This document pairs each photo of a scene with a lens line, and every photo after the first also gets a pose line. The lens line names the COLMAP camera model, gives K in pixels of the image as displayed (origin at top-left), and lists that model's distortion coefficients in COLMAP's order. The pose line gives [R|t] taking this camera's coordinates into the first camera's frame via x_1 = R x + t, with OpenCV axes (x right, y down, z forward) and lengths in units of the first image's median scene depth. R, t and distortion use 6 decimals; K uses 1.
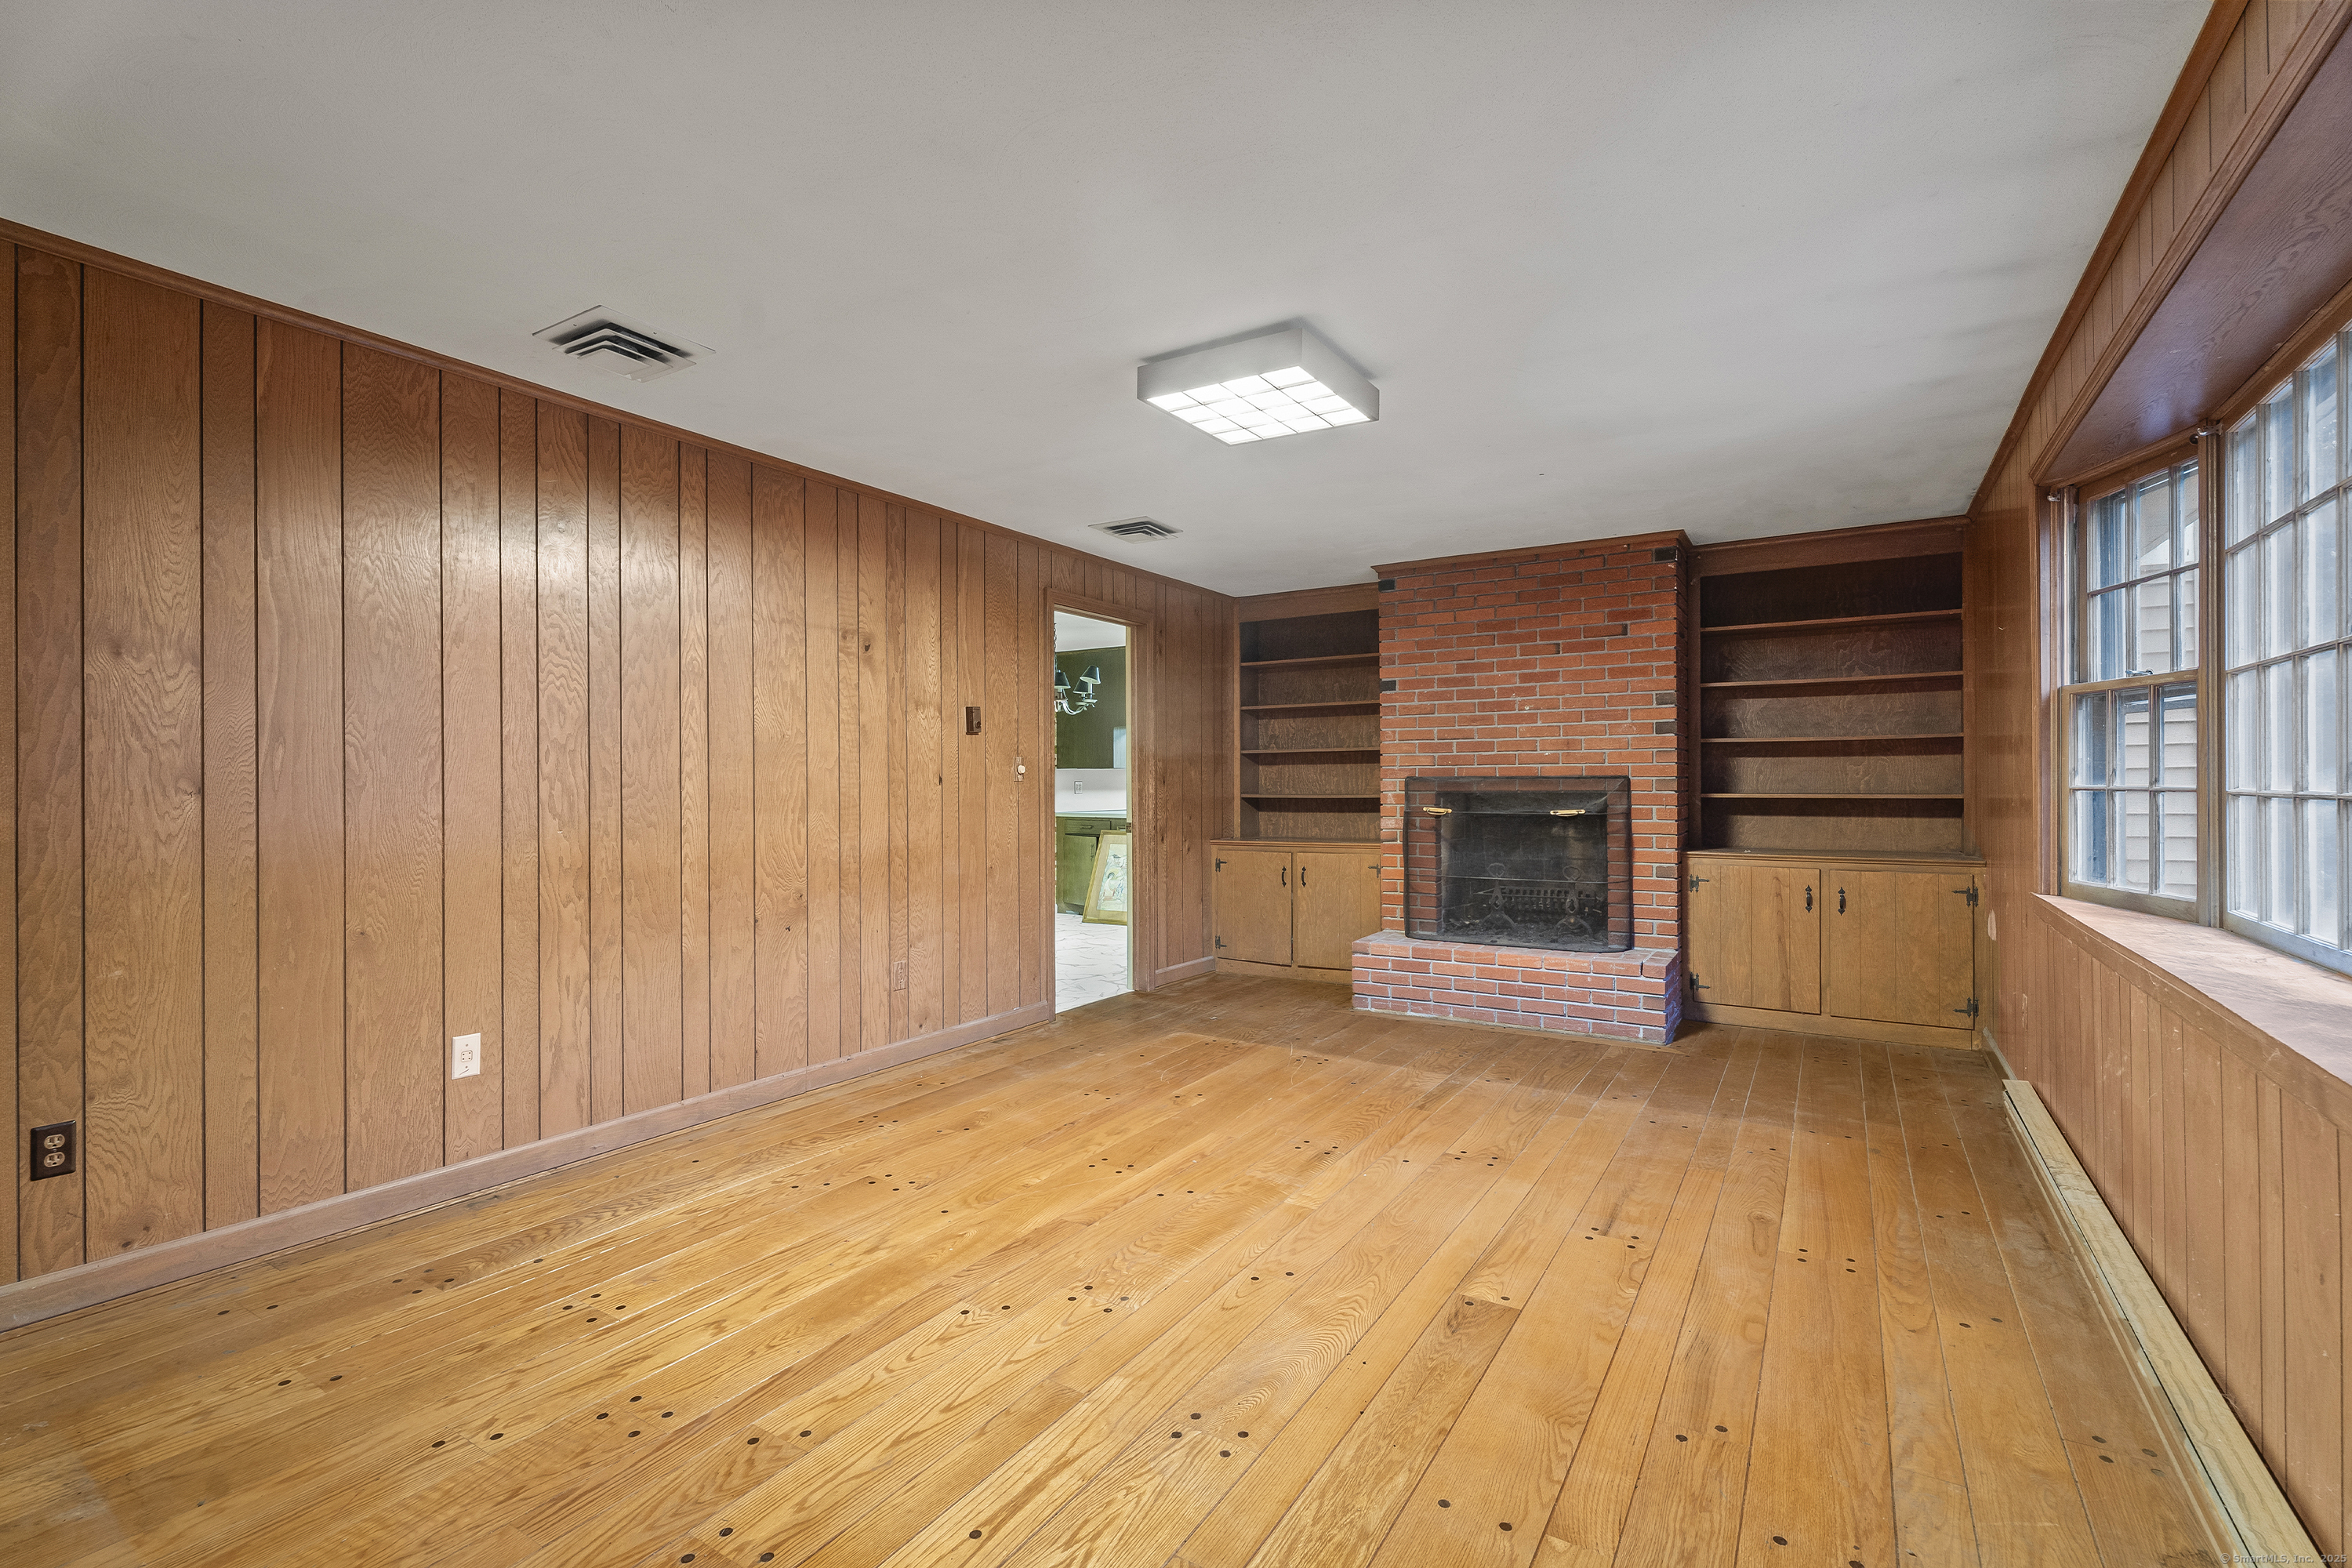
lens RADIAL K [[1061.9, 0, 1159.8], [0, 1061.9, 777.9], [0, 0, 1]] dist [0.000921, 0.001278]
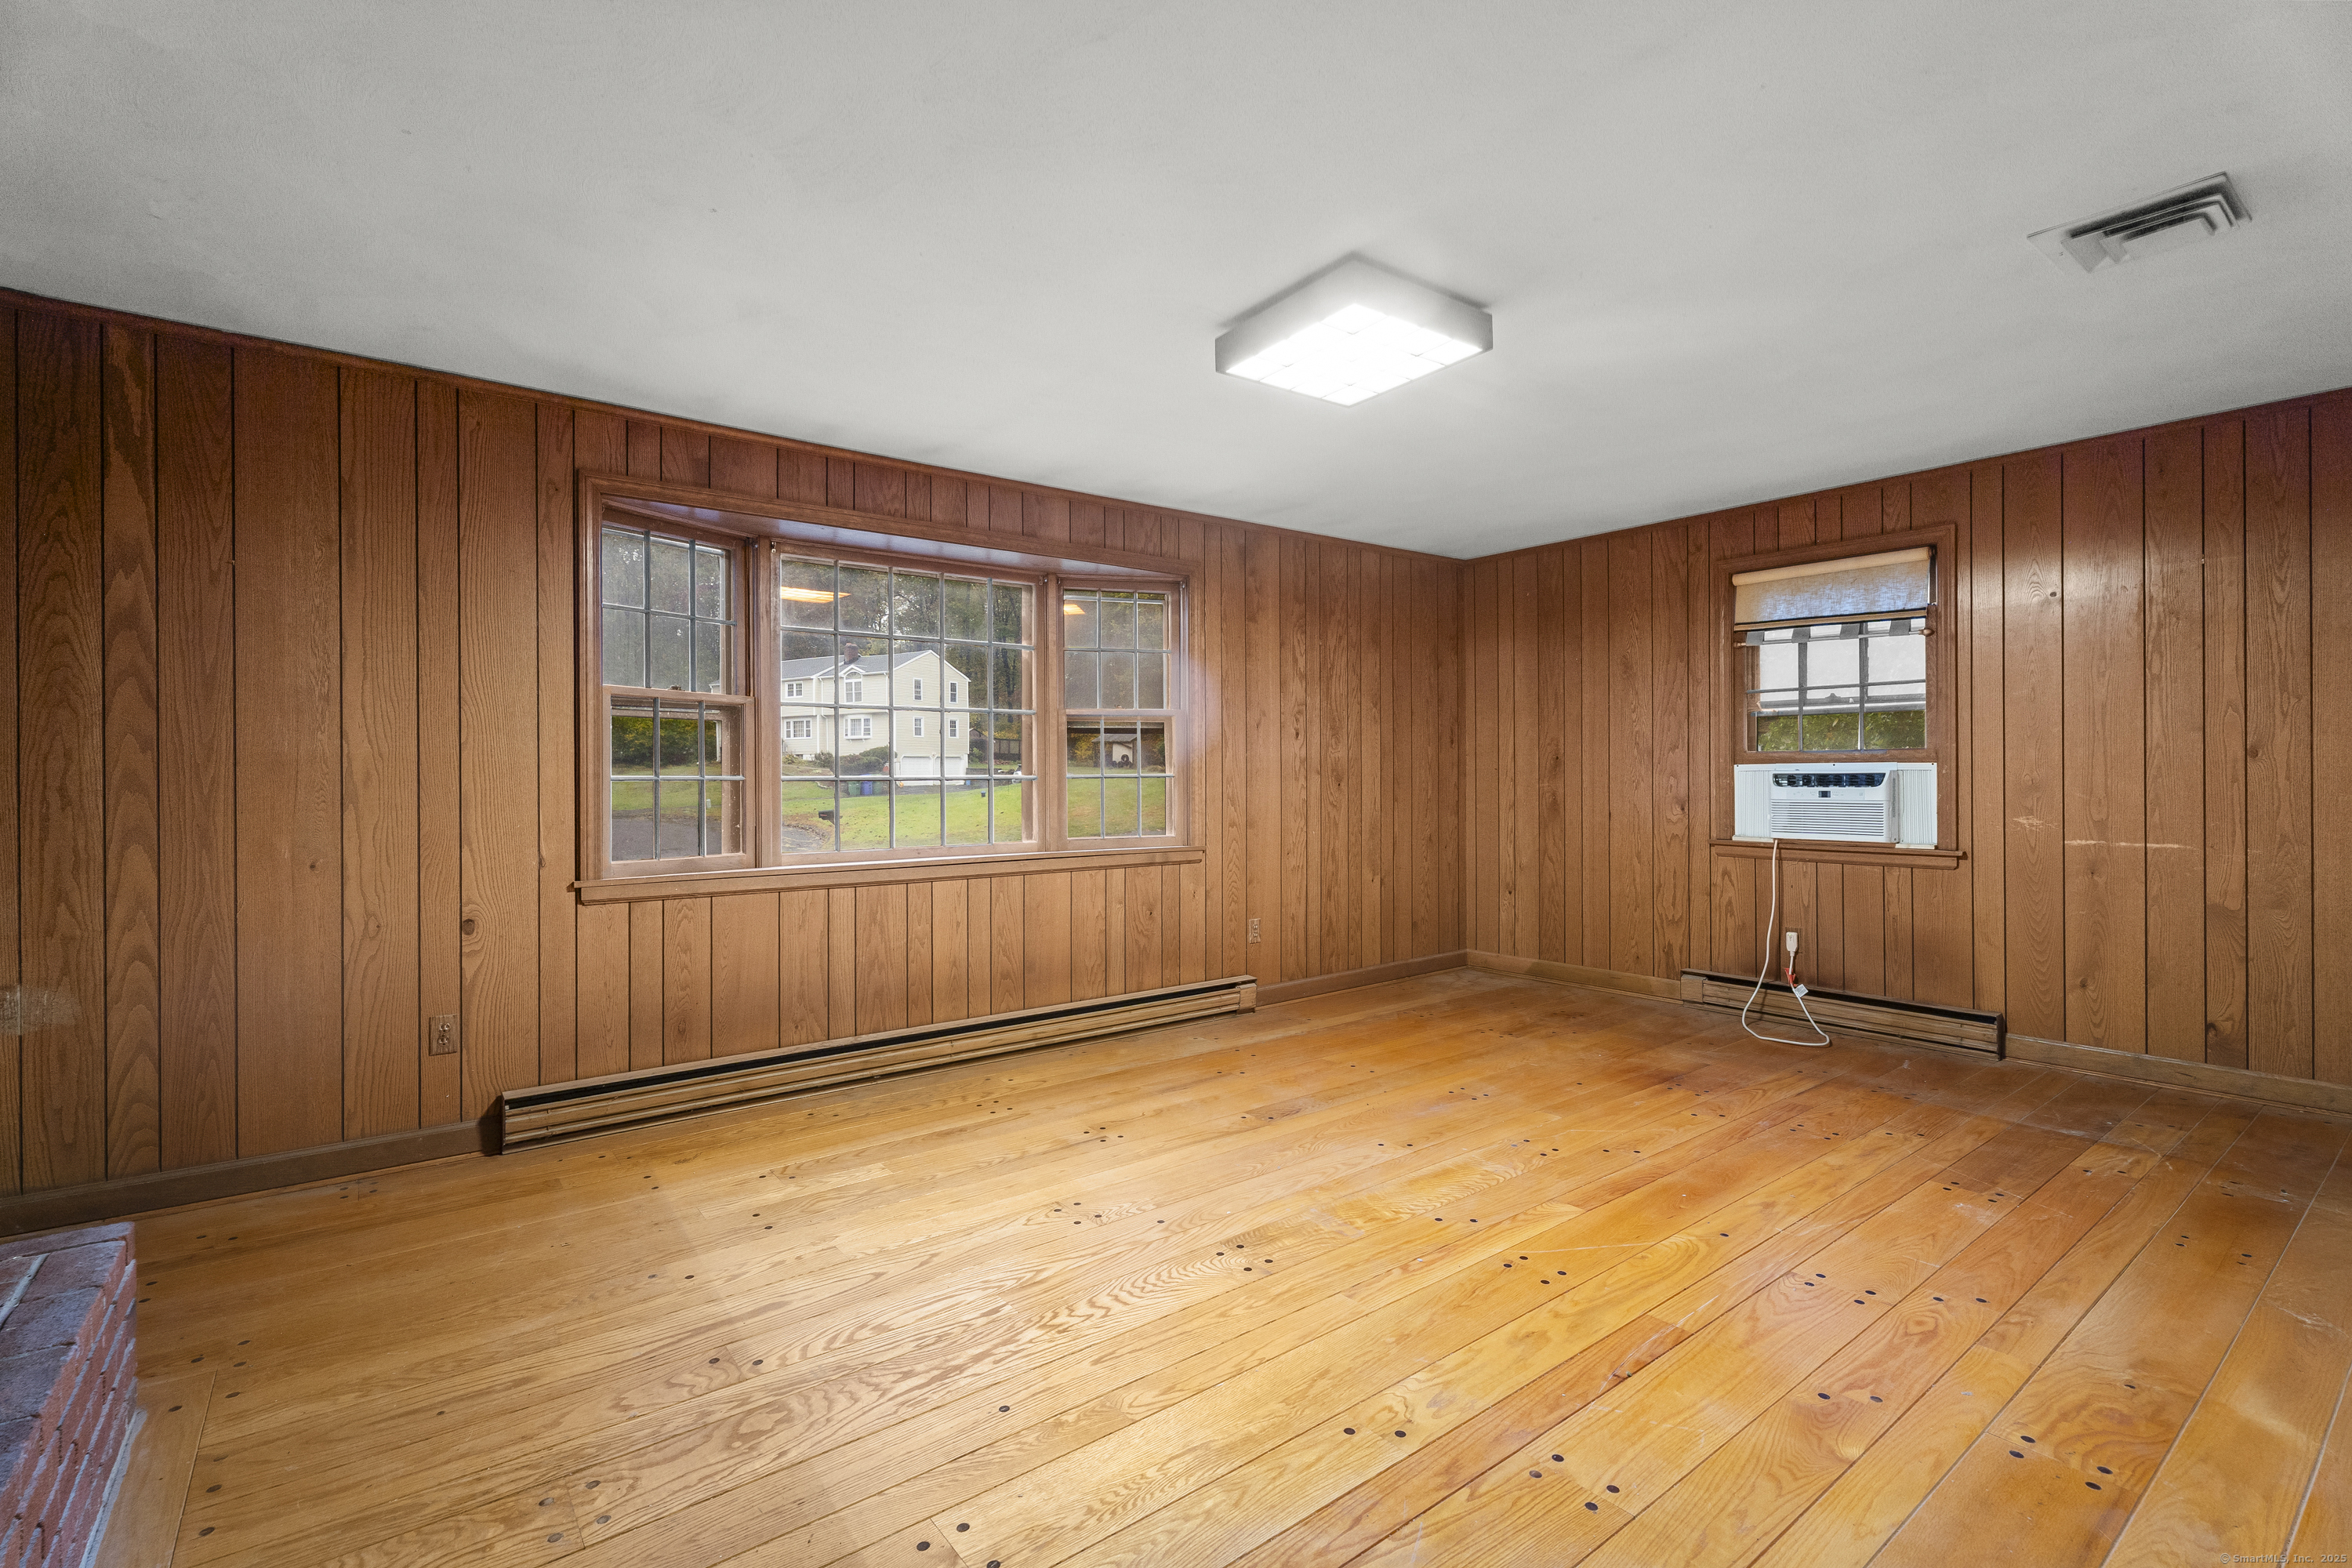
lens RADIAL K [[1061.9, 0, 1159.8], [0, 1061.9, 777.9], [0, 0, 1]] dist [0.000921, 0.001278]
pose [[-0.939550, 0.008818, 0.342299, -0.059860], [0.008572, 0.999961, -0.002231, 0.014833], [-0.342306, 0.000838, -0.939588, 1.913081]]
